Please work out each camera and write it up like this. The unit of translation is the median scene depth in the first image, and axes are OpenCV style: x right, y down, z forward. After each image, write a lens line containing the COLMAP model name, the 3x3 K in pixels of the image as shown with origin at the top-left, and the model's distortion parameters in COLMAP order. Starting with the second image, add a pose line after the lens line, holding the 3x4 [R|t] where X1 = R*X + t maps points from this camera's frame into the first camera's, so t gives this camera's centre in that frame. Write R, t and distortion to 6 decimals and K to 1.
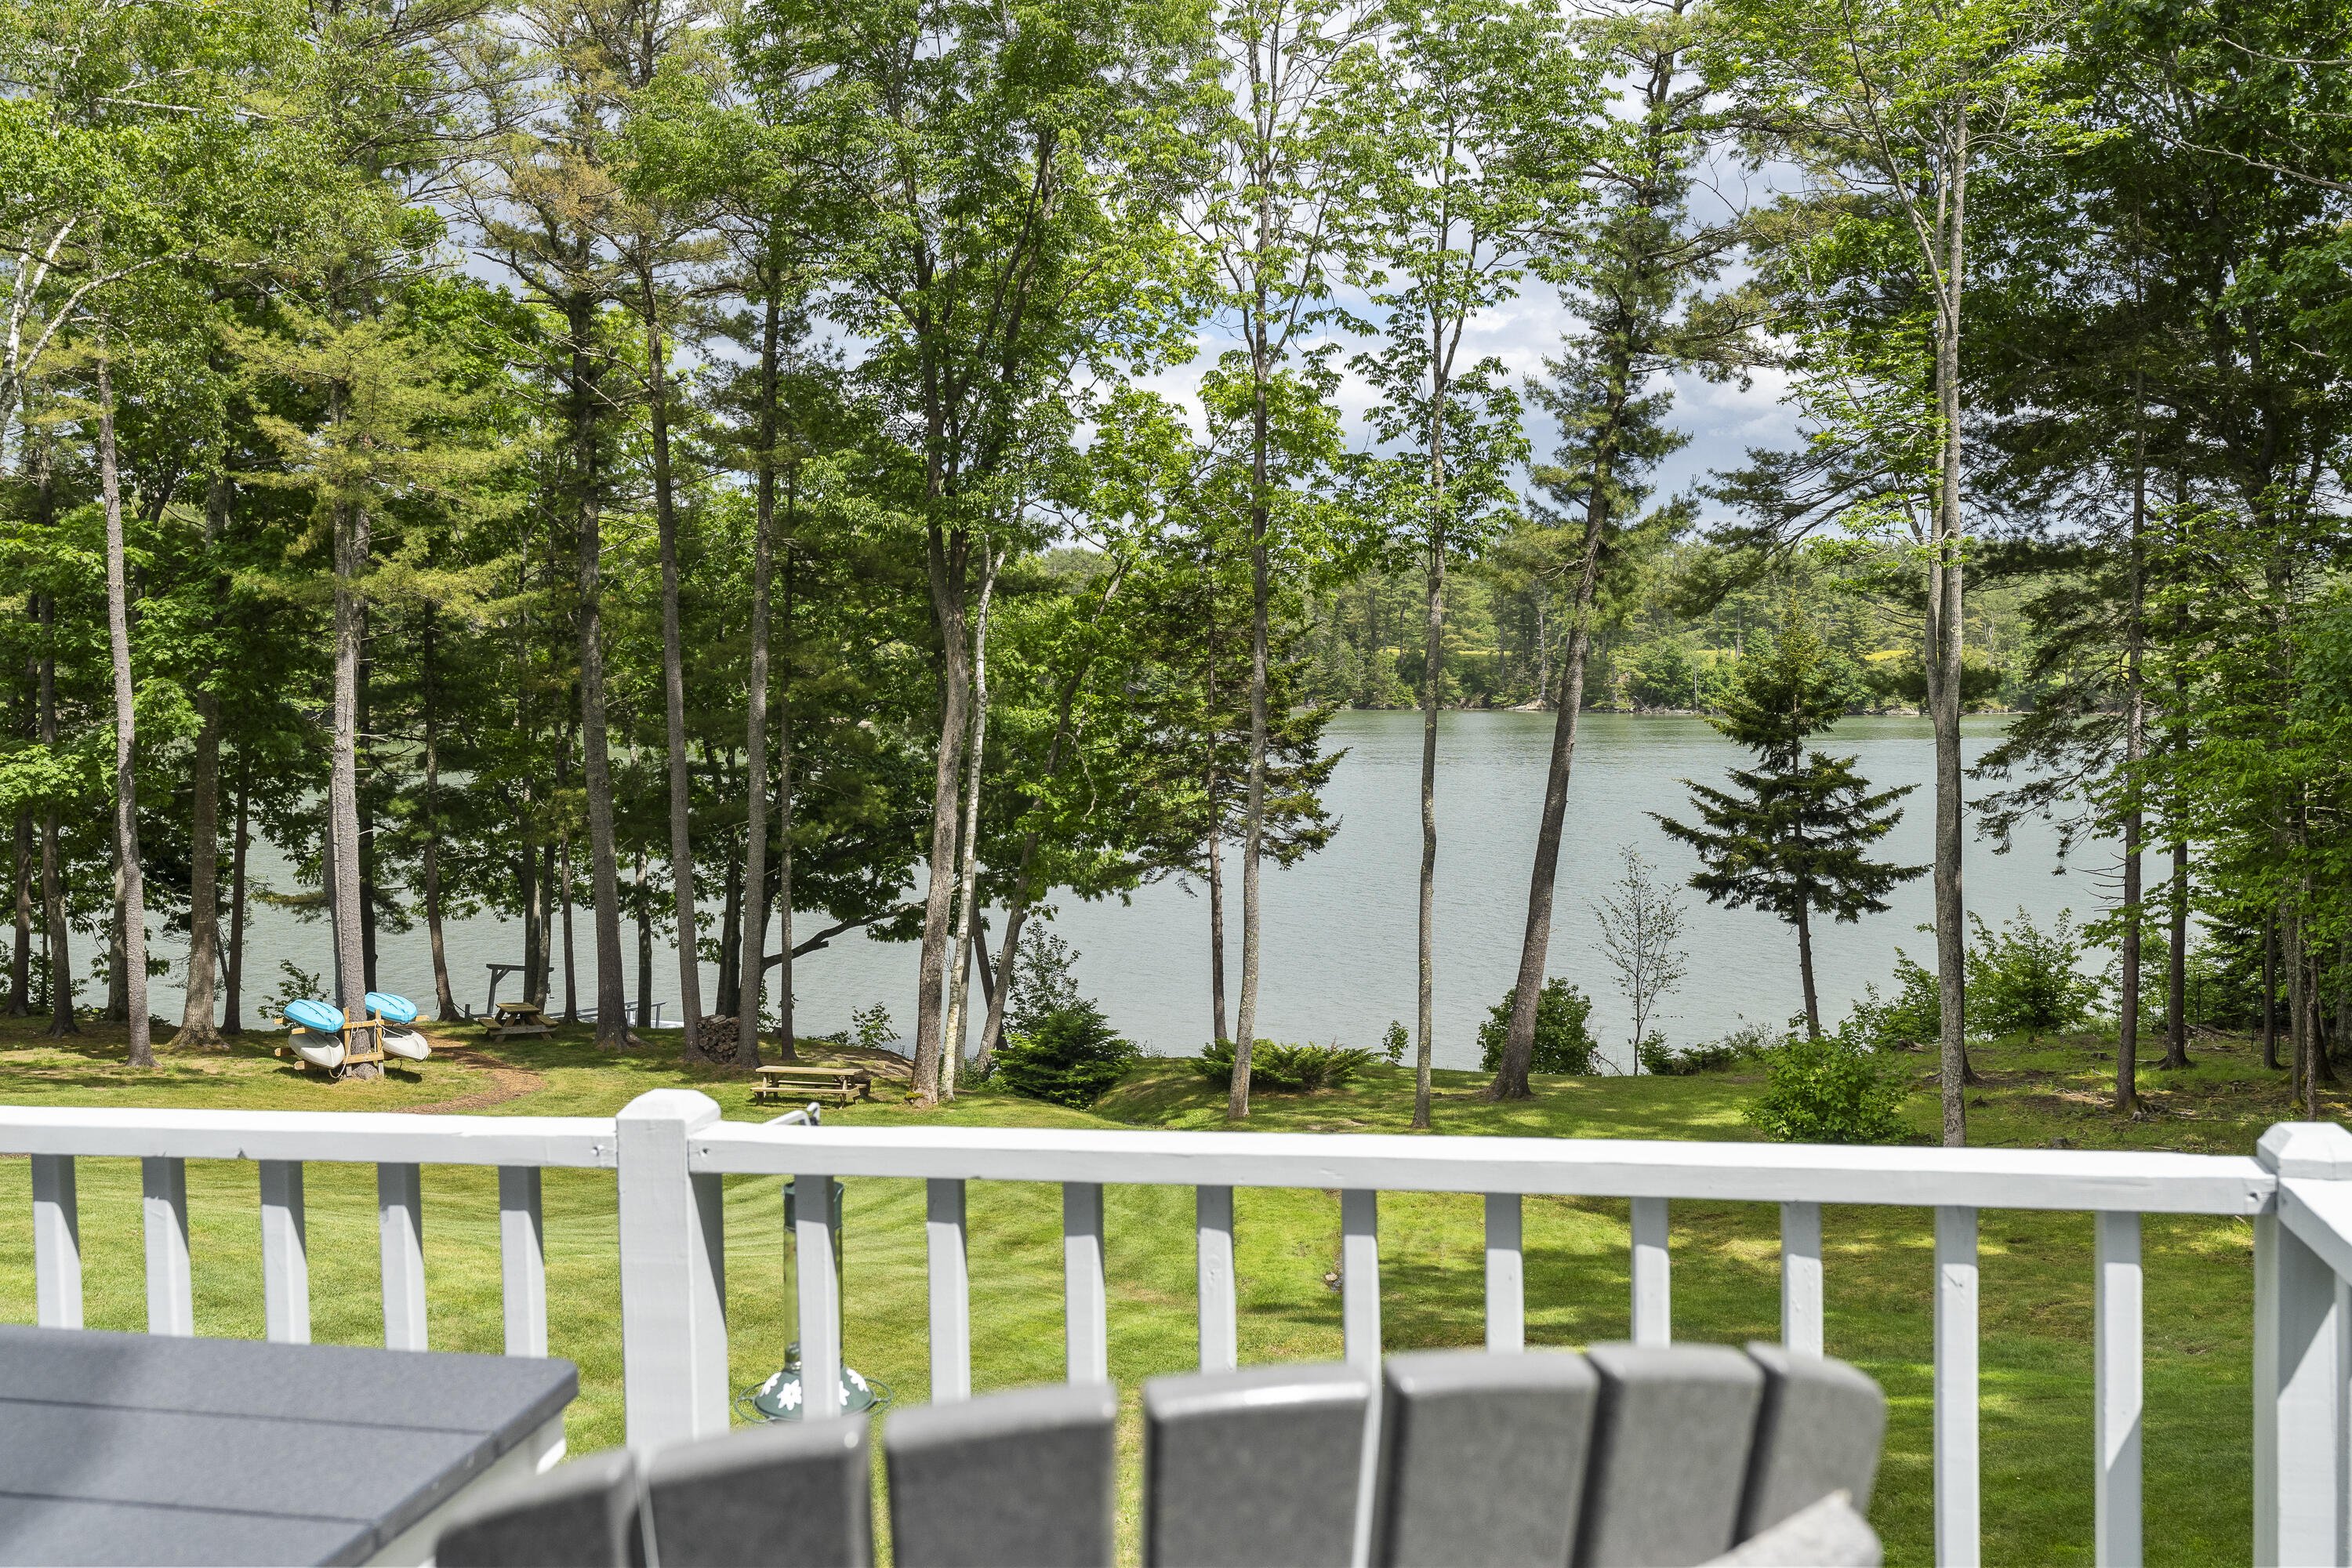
lens RADIAL K [[2232.4, 0, 1195.3], [0, 2232.4, 821.6], [0, 0, 1]] dist [0.000202, 0.000000]
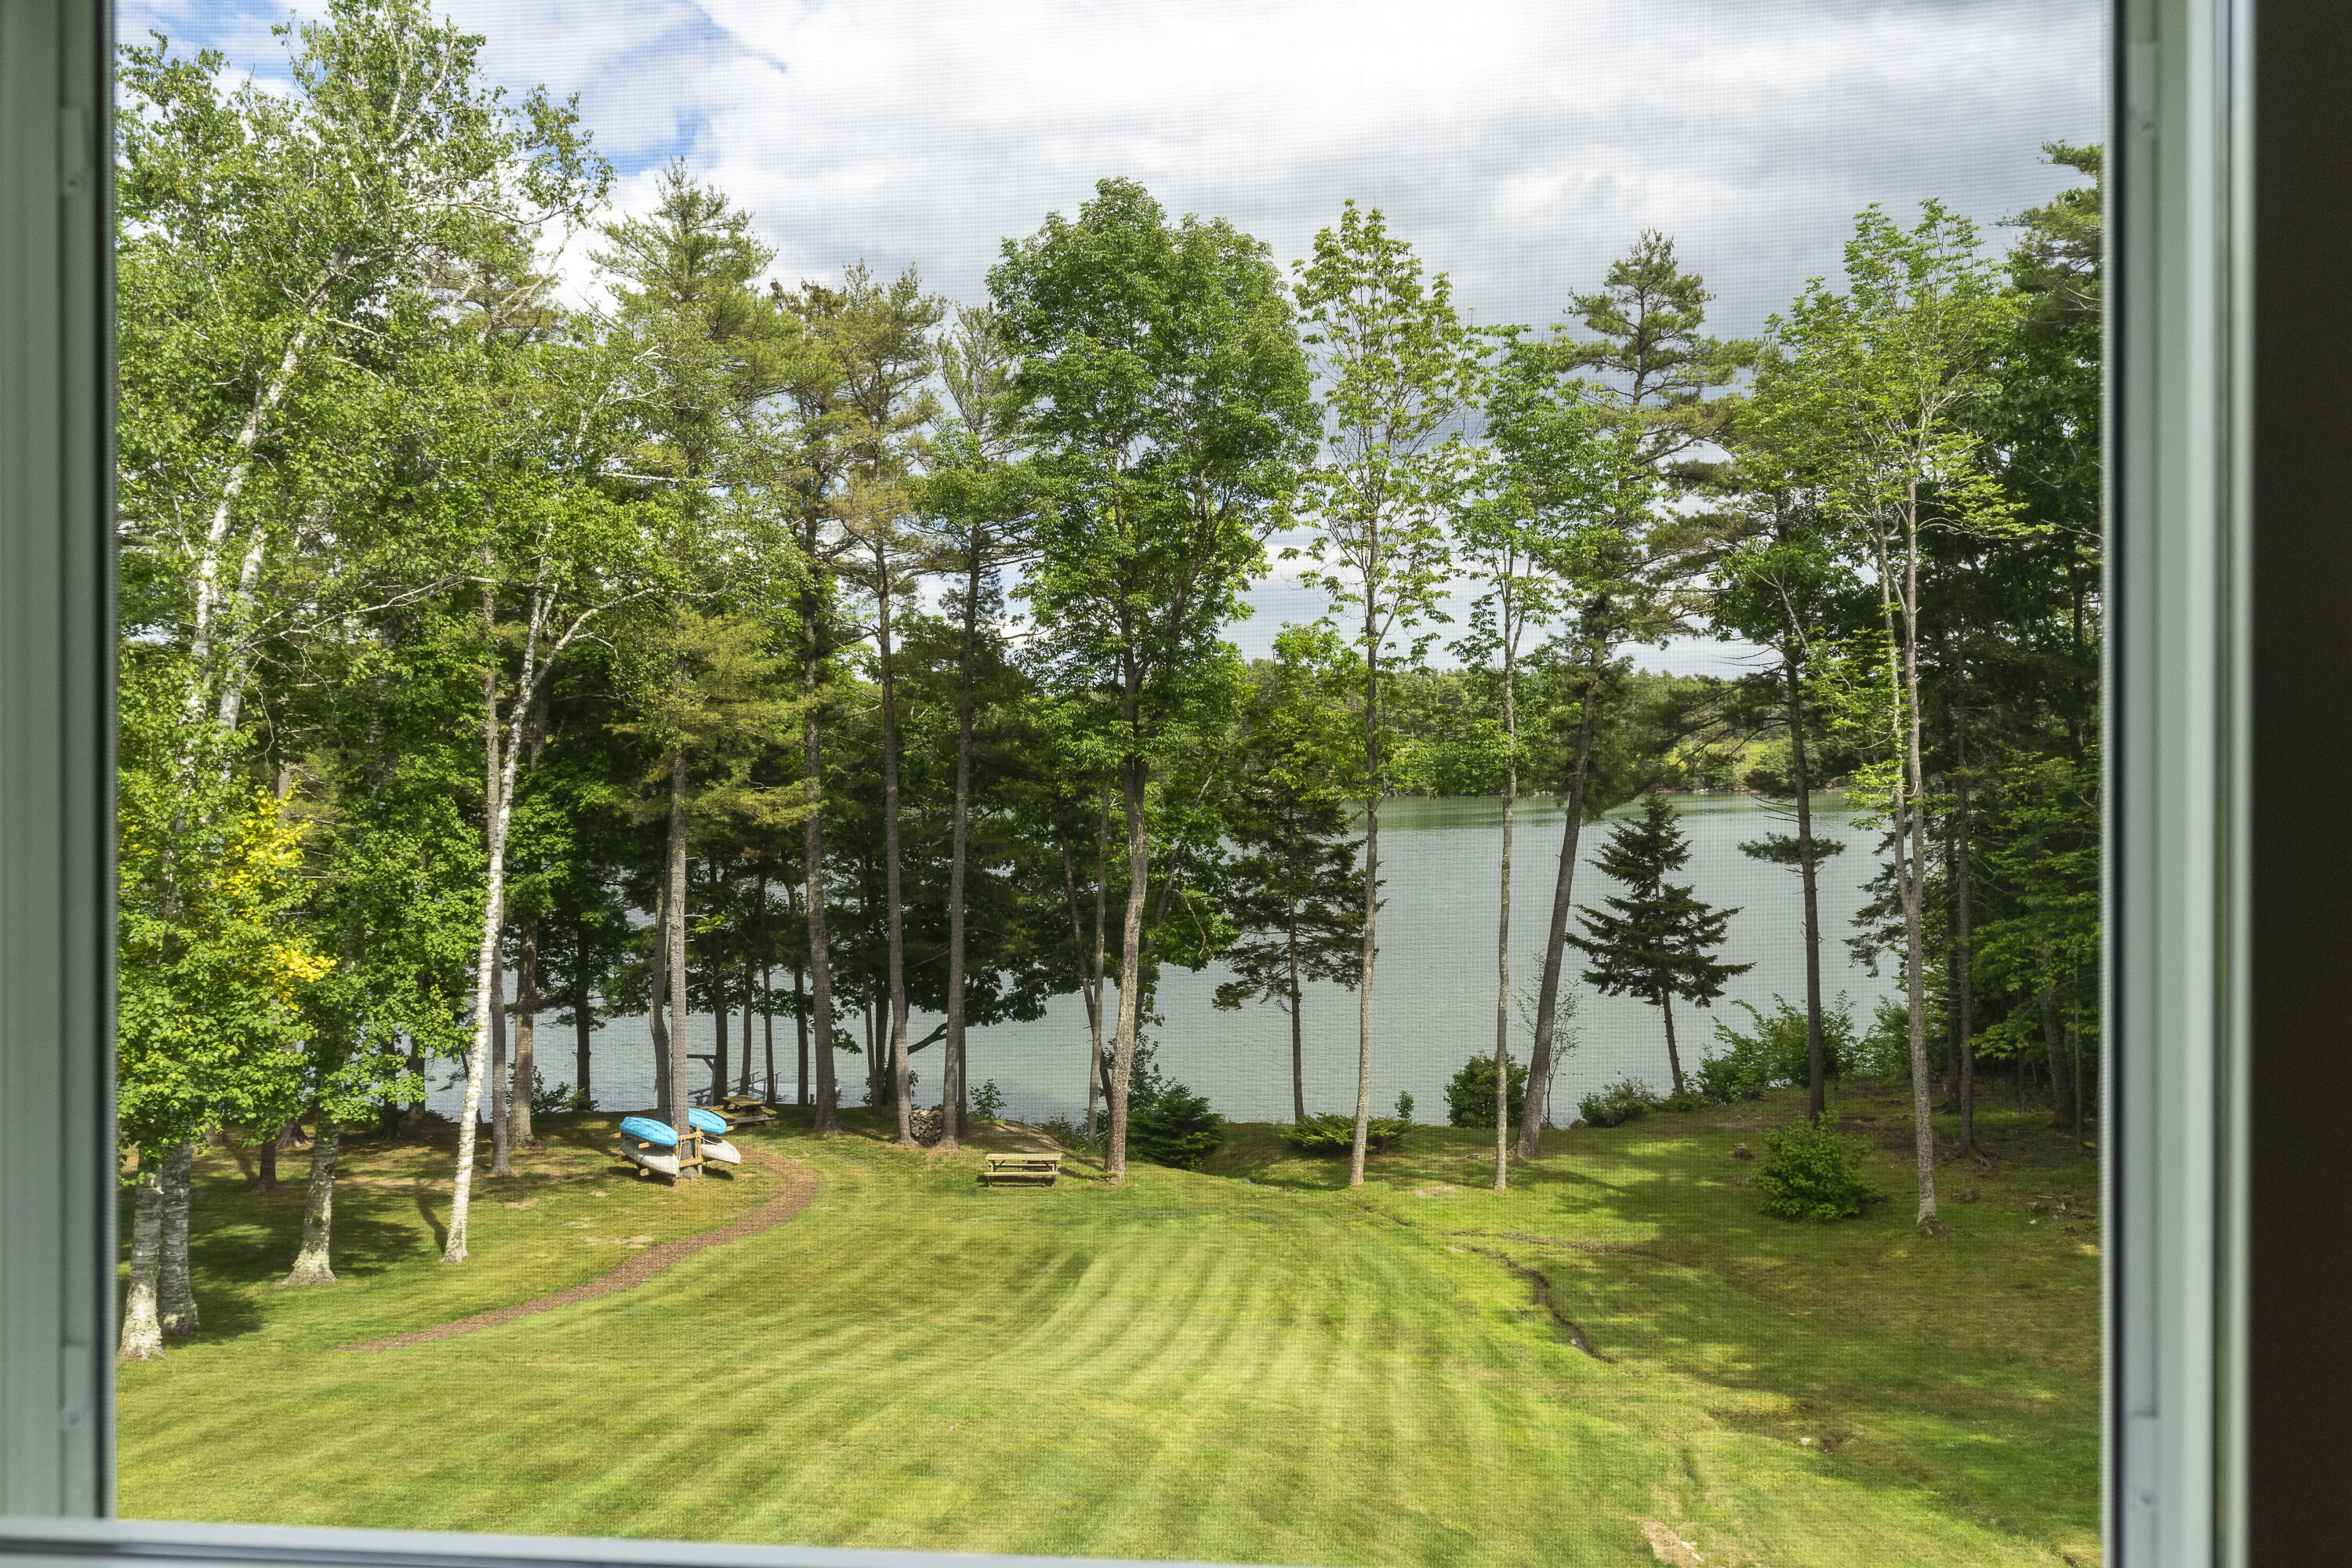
lens RADIAL K [[1636.4, 0, 1152.0], [0, 1636.4, 729.4], [0, 0, 1]] dist [-0.003645, 0.001780]
pose [[0.992385, -0.005742, 0.123038, -0.214347], [0.014769, 0.997253, -0.072580, -0.071517], [-0.122283, 0.073845, 0.989744, 0.002141]]
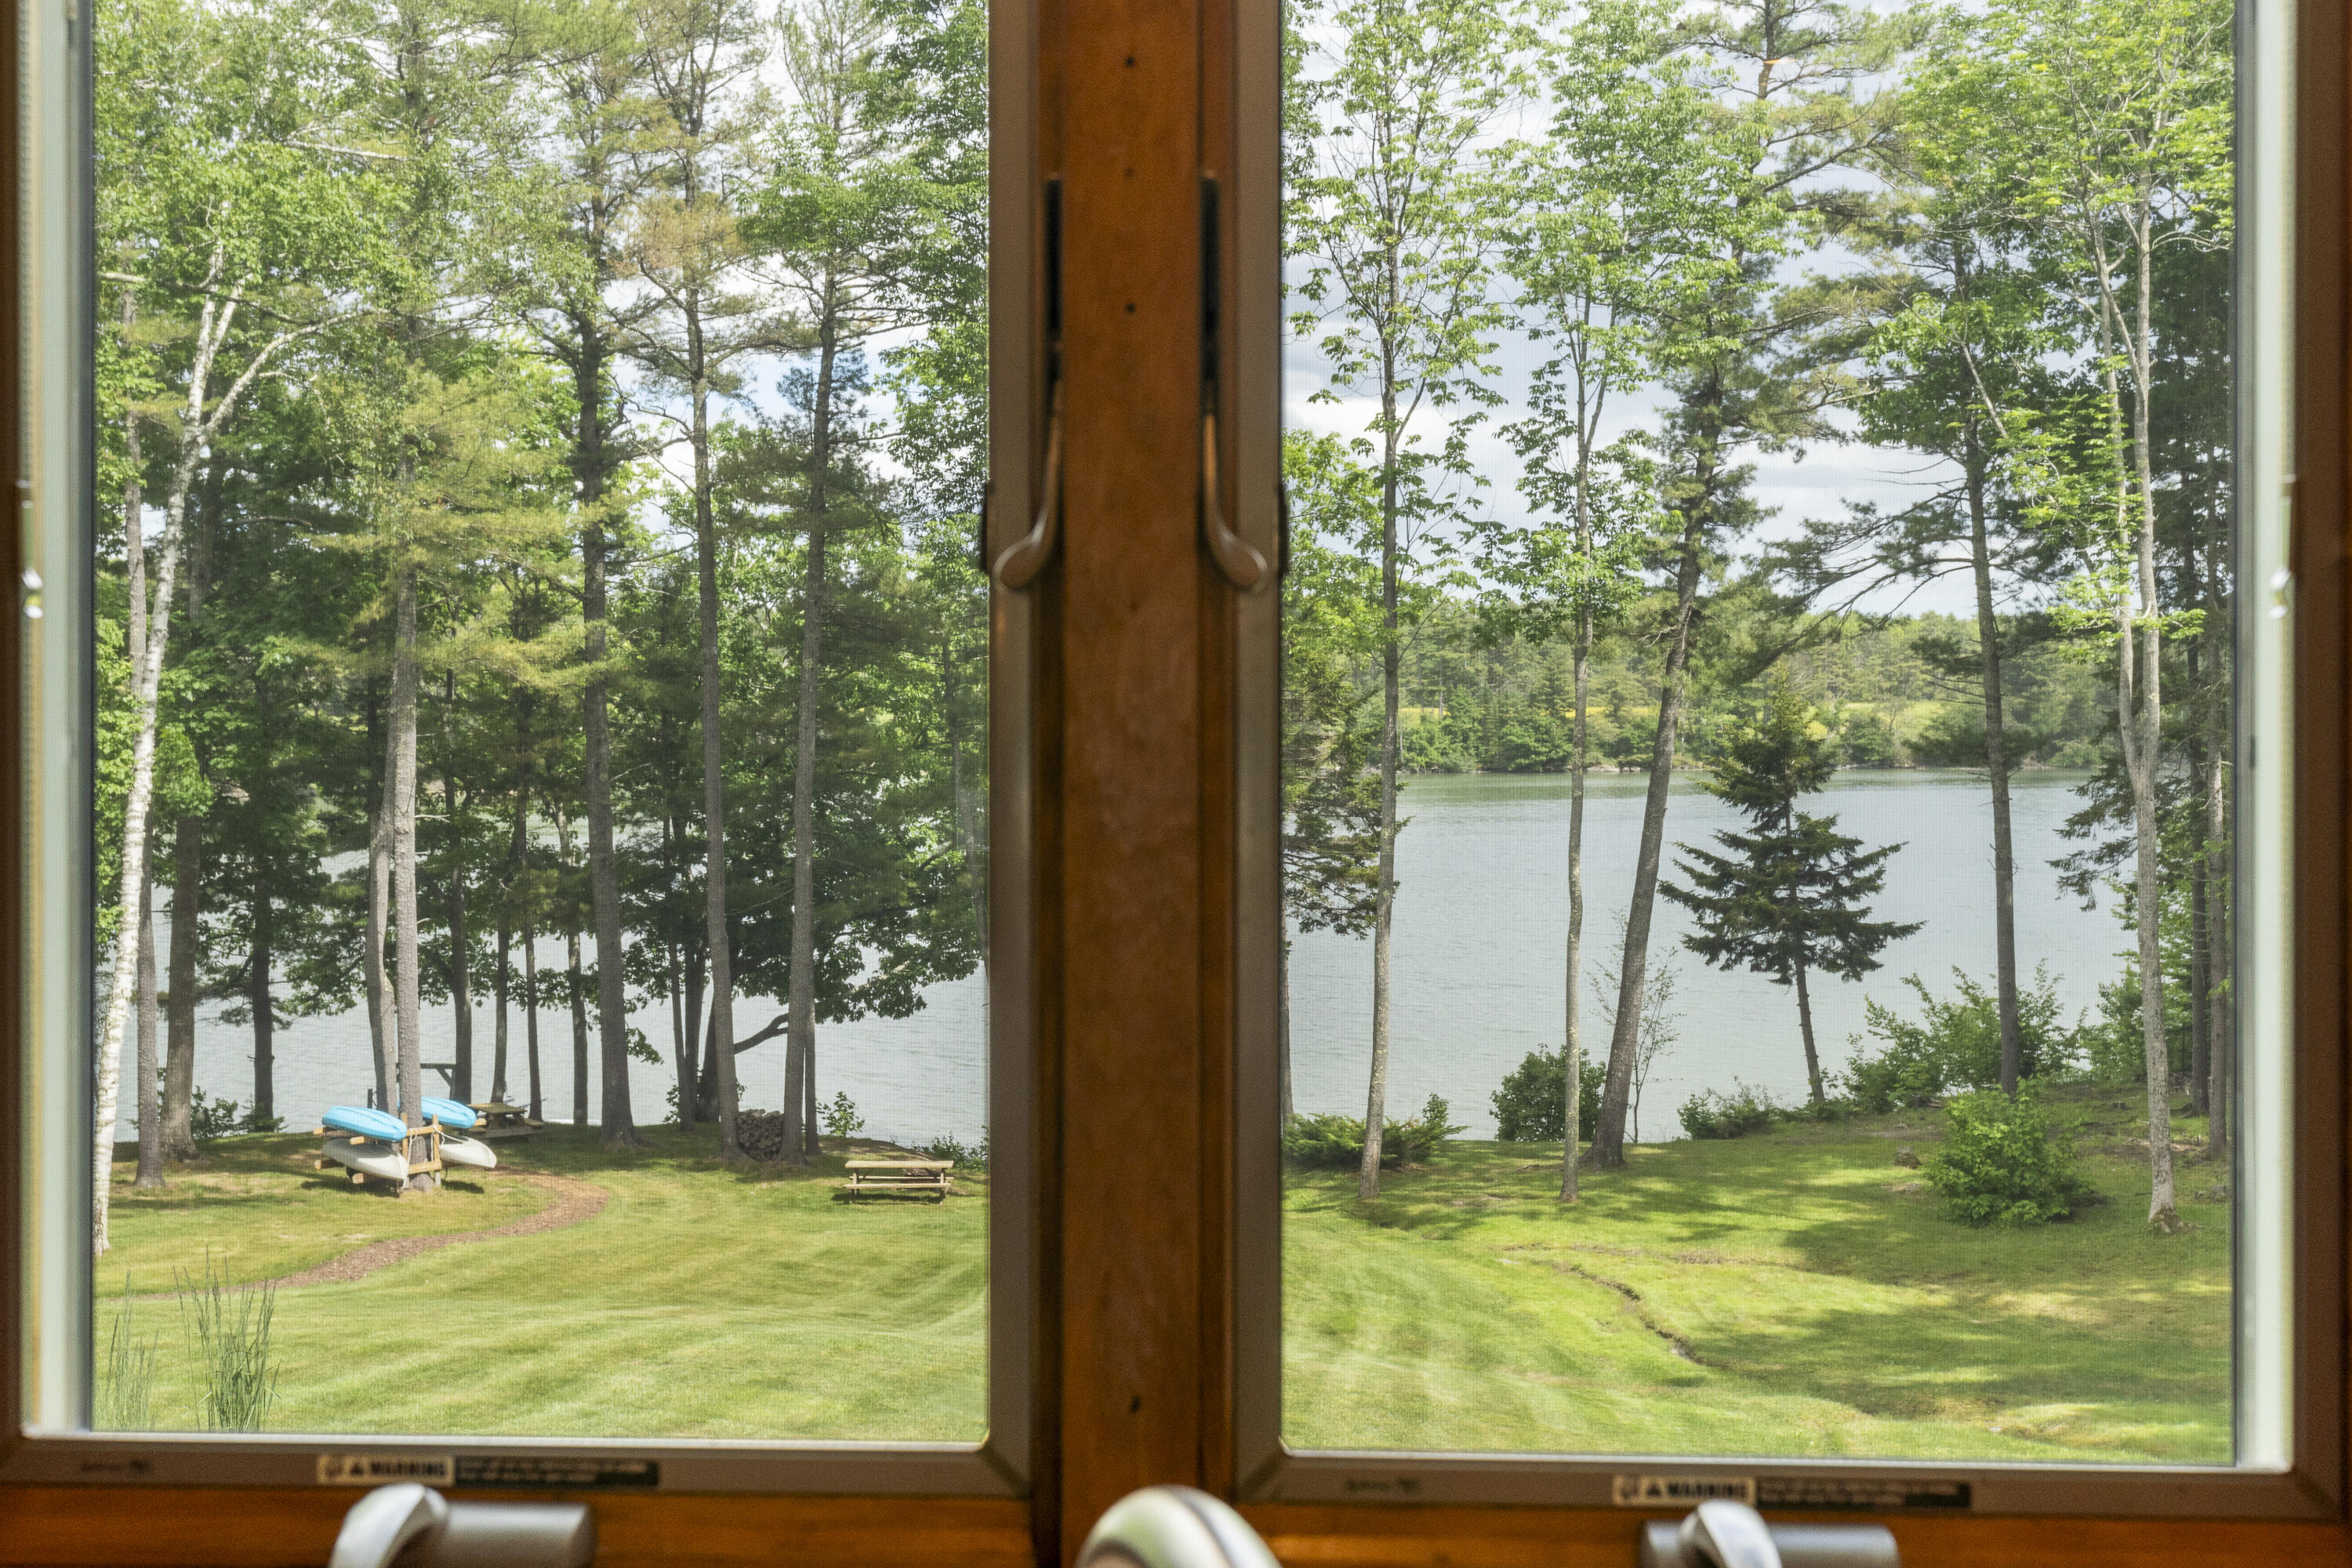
lens RADIAL K [[2333.0, 0, 1140.1], [0, 2333.0, 729.0], [0, 0, 1]] dist [0.012473, 0.000000]
pose [[0.988167, -0.006946, 0.153225, -0.221157], [0.017296, 0.997649, -0.066318, -0.004985], [-0.152404, 0.068184, 0.985964, -0.002270]]
